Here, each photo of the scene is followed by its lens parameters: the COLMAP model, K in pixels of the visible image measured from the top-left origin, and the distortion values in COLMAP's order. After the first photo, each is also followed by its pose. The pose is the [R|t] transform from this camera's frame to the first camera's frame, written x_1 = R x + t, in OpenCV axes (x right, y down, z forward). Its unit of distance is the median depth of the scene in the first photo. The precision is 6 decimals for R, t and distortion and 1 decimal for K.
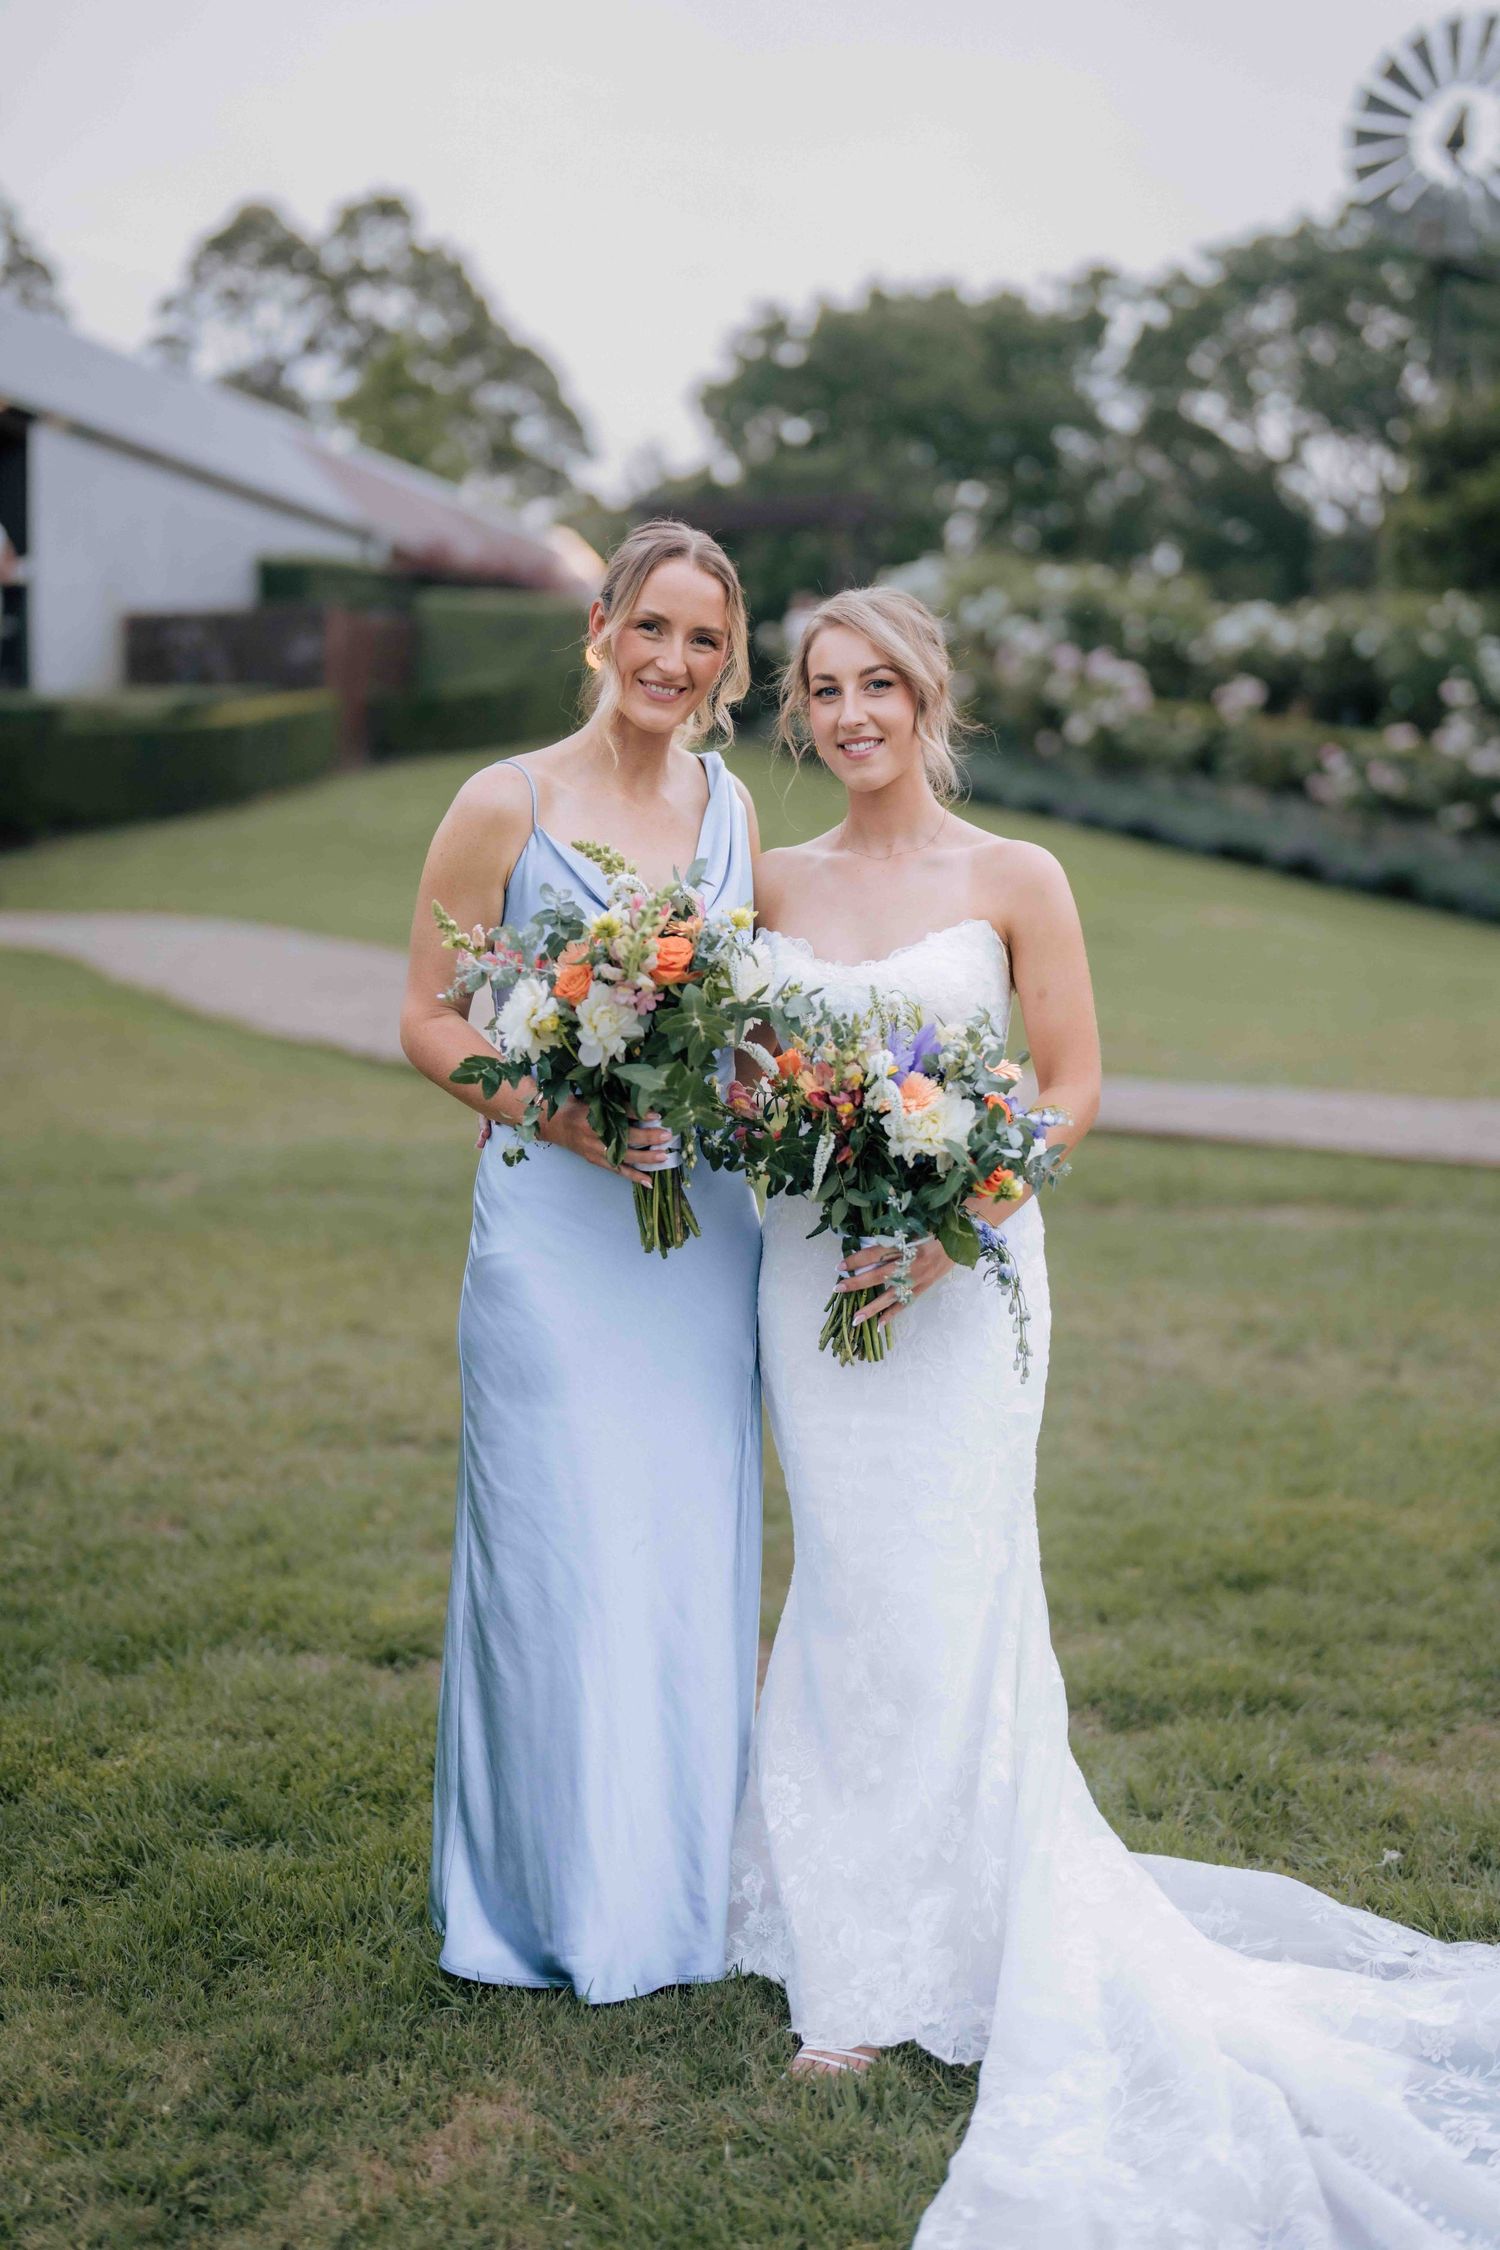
lens RADIAL K [[3110.9, 0, 755.5], [0, 3110.9, 1128.9], [0, 0, 1]] dist [-0.175685, 1.201471]
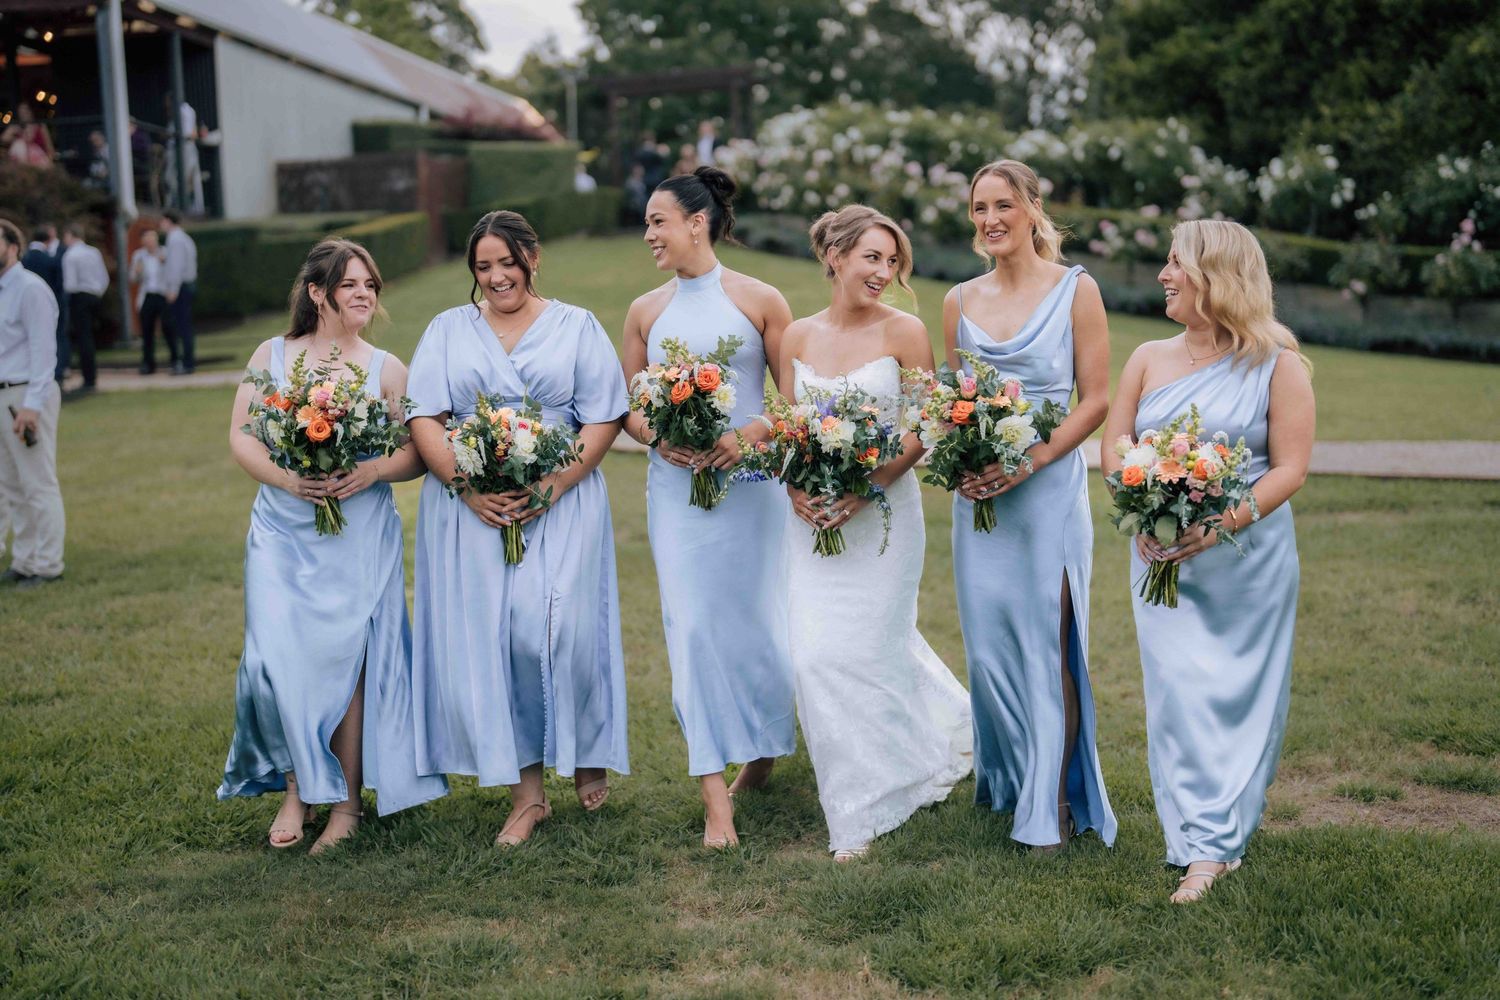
lens RADIAL K [[2071.1, 0, 742.5], [0, 2071.1, 502.1], [0, 0, 1]] dist [-0.162571, 1.113507]
pose [[0.995411, -0.051733, 0.080502, -0.311450], [0.051198, 0.998651, 0.008696, -0.006621], [-0.080843, -0.004535, 0.996717, -0.025858]]
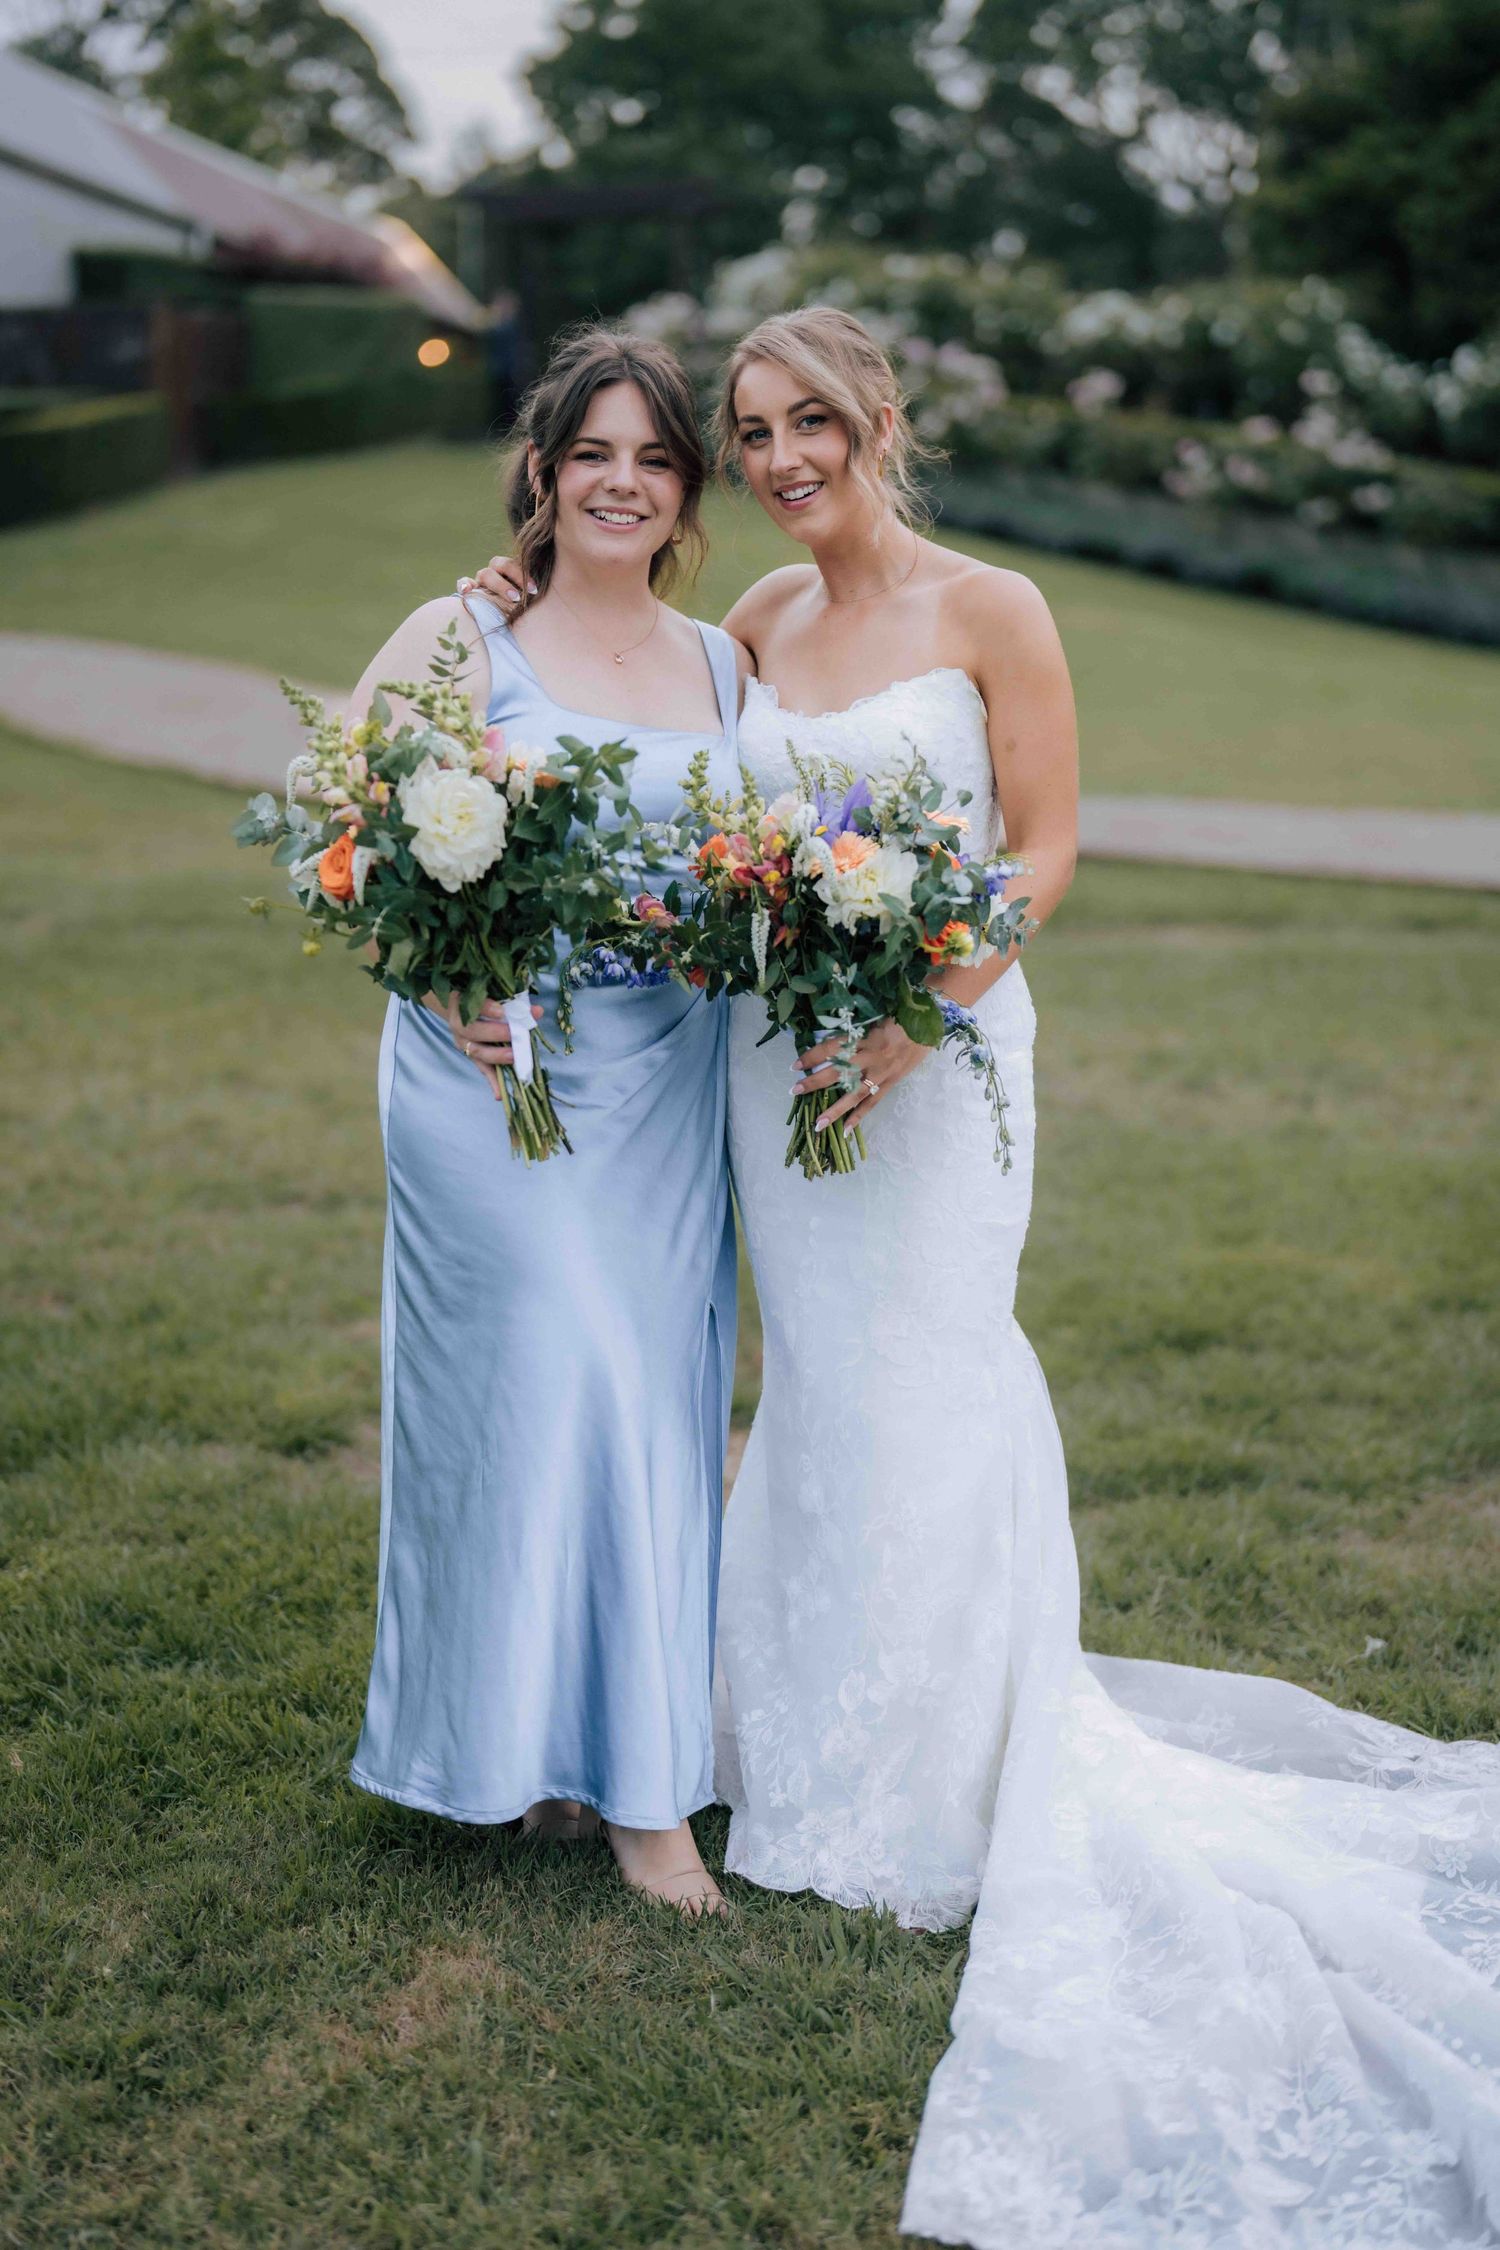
lens RADIAL K [[3106.6, 0, 737.2], [0, 3106.6, 1141.7], [0, 0, 1]] dist [-0.162571, 1.113507]
pose [[0.998814, -0.021464, 0.043701, -0.017040], [0.017008, 0.994853, 0.099890, -0.010543], [-0.045620, -0.099029, 0.994038, 0.043320]]
